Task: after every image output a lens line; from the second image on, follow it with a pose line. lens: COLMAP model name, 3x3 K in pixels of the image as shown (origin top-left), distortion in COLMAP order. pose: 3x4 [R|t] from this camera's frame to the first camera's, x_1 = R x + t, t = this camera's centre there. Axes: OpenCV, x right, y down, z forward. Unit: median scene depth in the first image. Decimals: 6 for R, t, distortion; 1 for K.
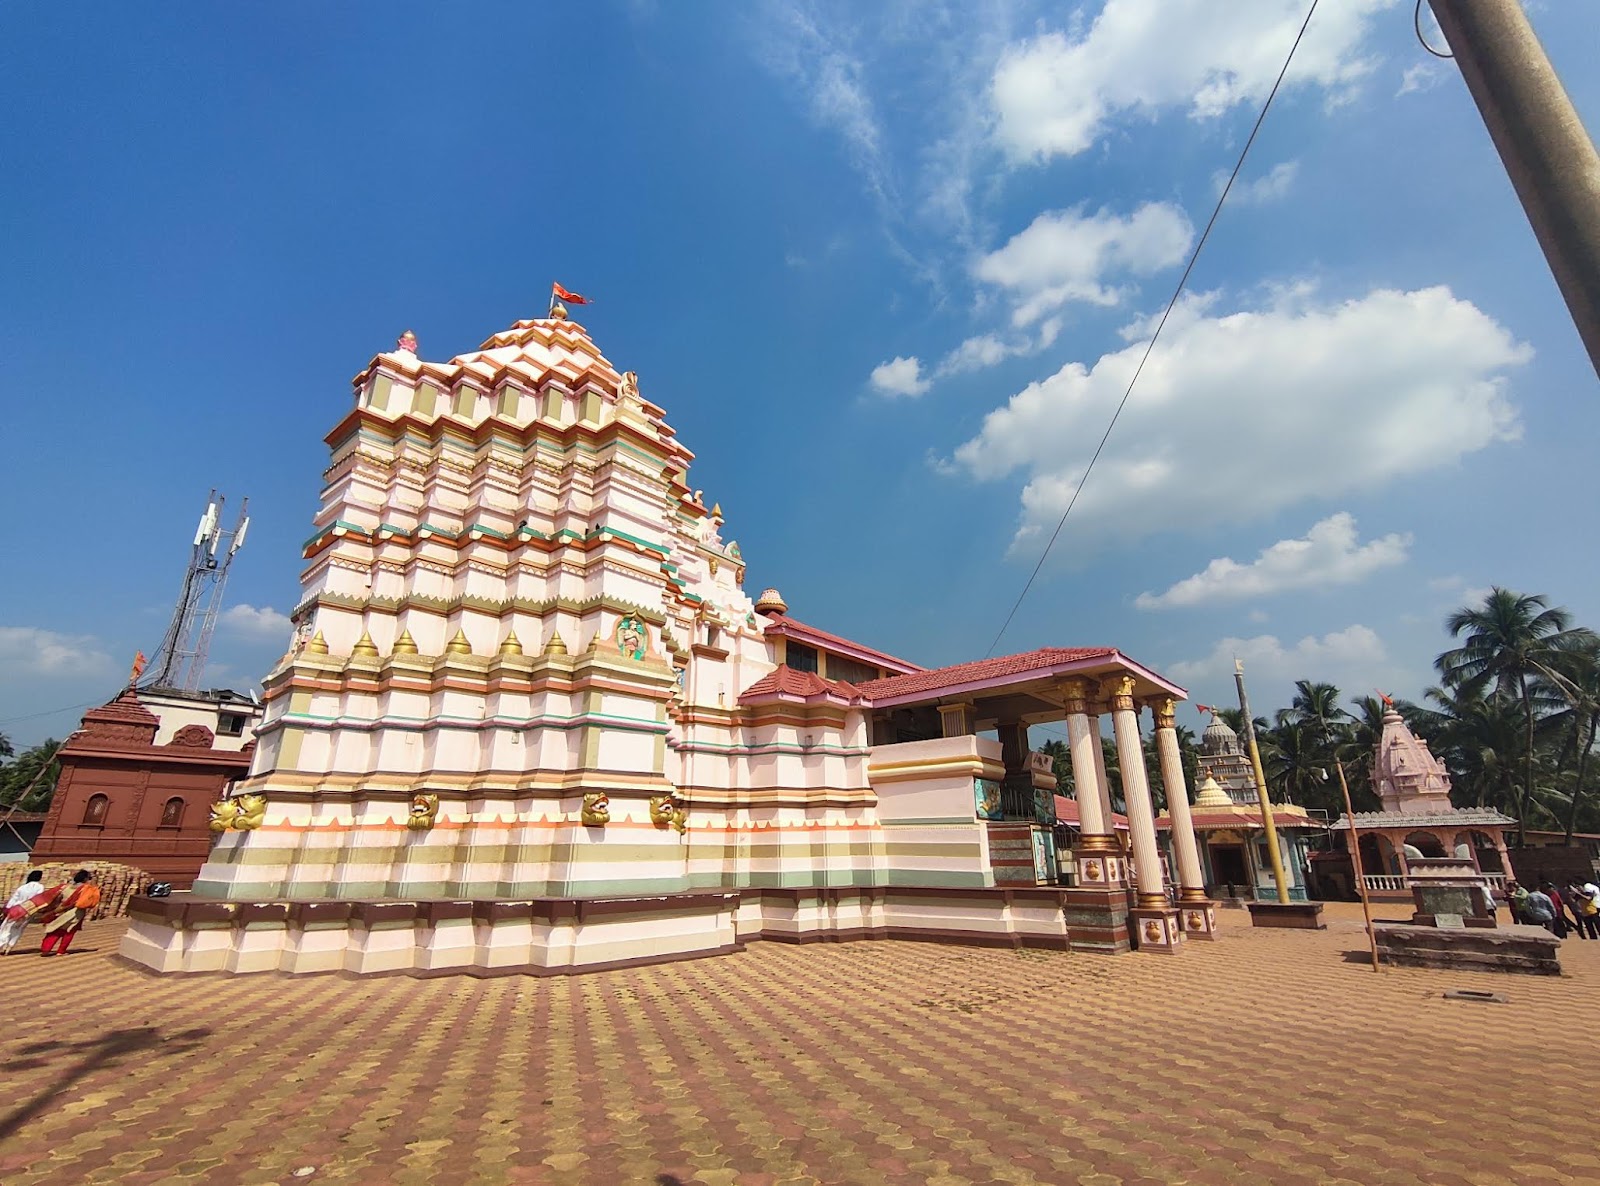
lens RADIAL K [[735.4, 0, 800.0], [0, 735.4, 593.0], [0, 0, 1]] dist [-0.000242, -0.000089]
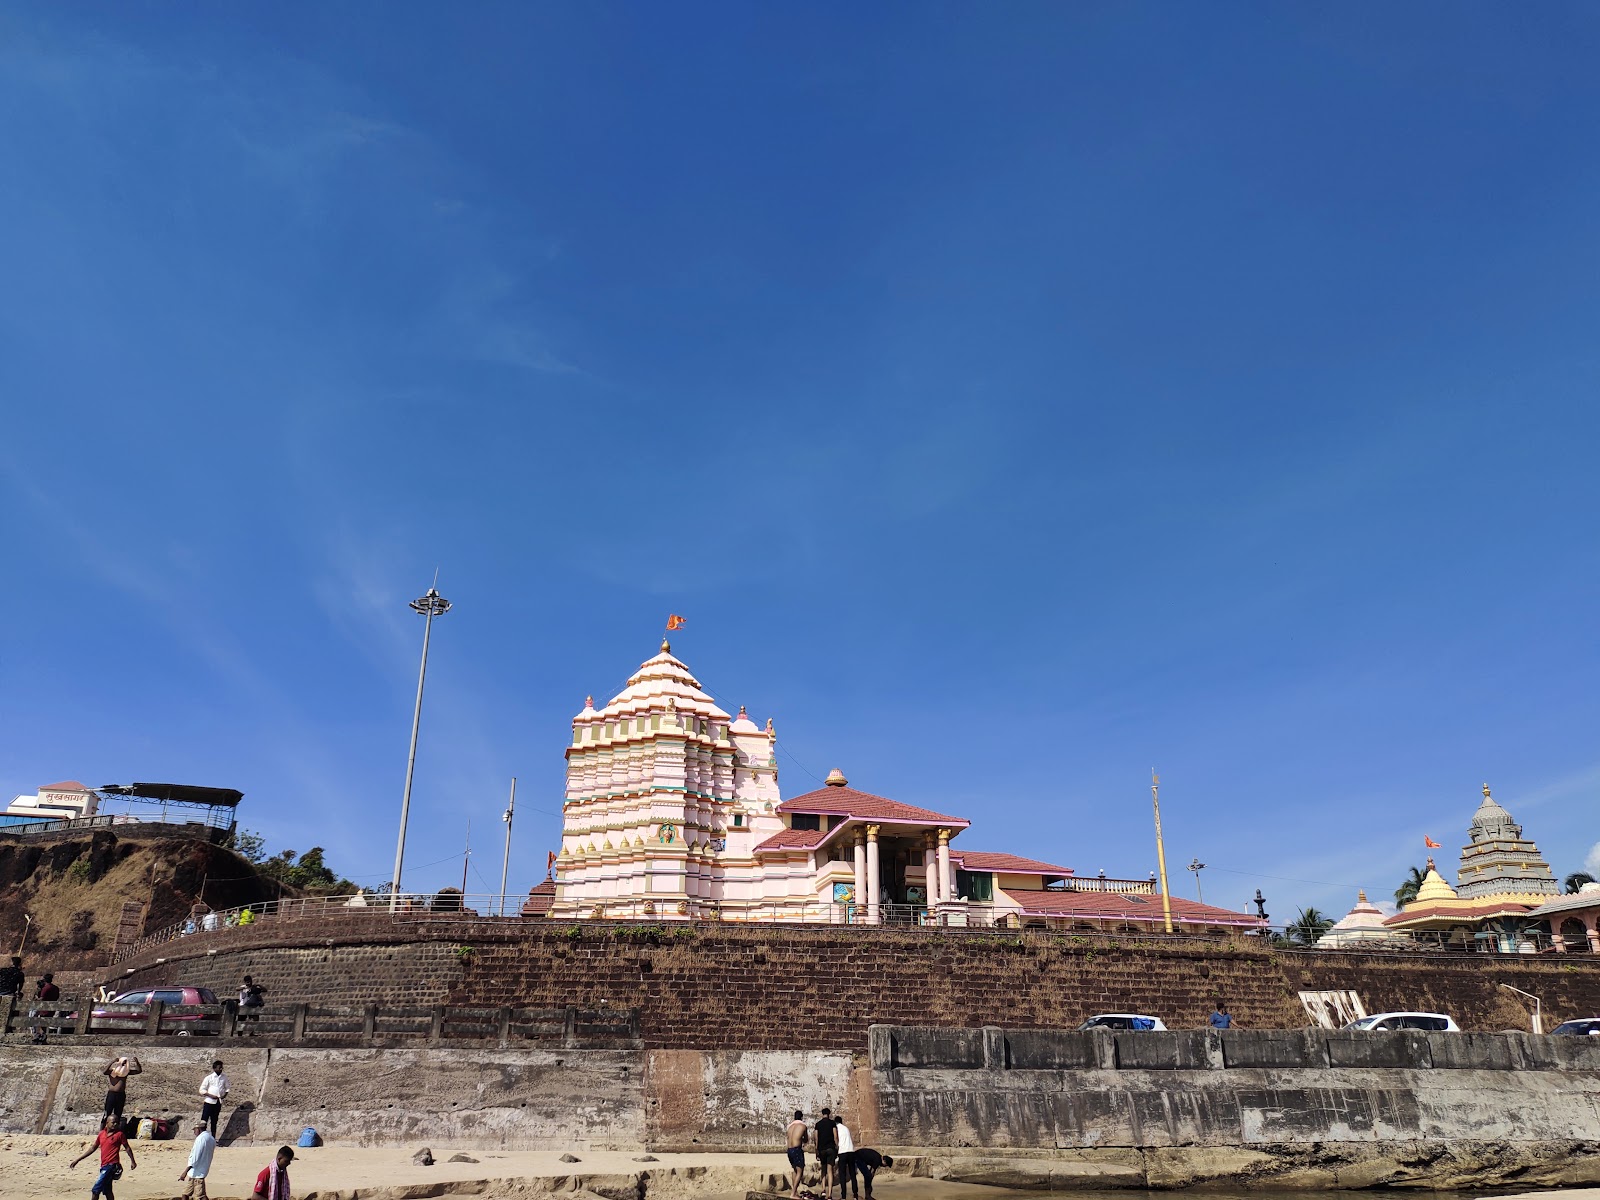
lens RADIAL K [[1254.8, 0, 800.0], [0, 1254.8, 600.0], [0, 0, 1]] dist [0.043682, -0.144808]
pose [[0.810658, -0.205815, -0.548156, 2.285322], [0.187745, 0.978122, -0.089601, -0.211244], [0.554604, -0.030278, 0.831563, -1.904782]]
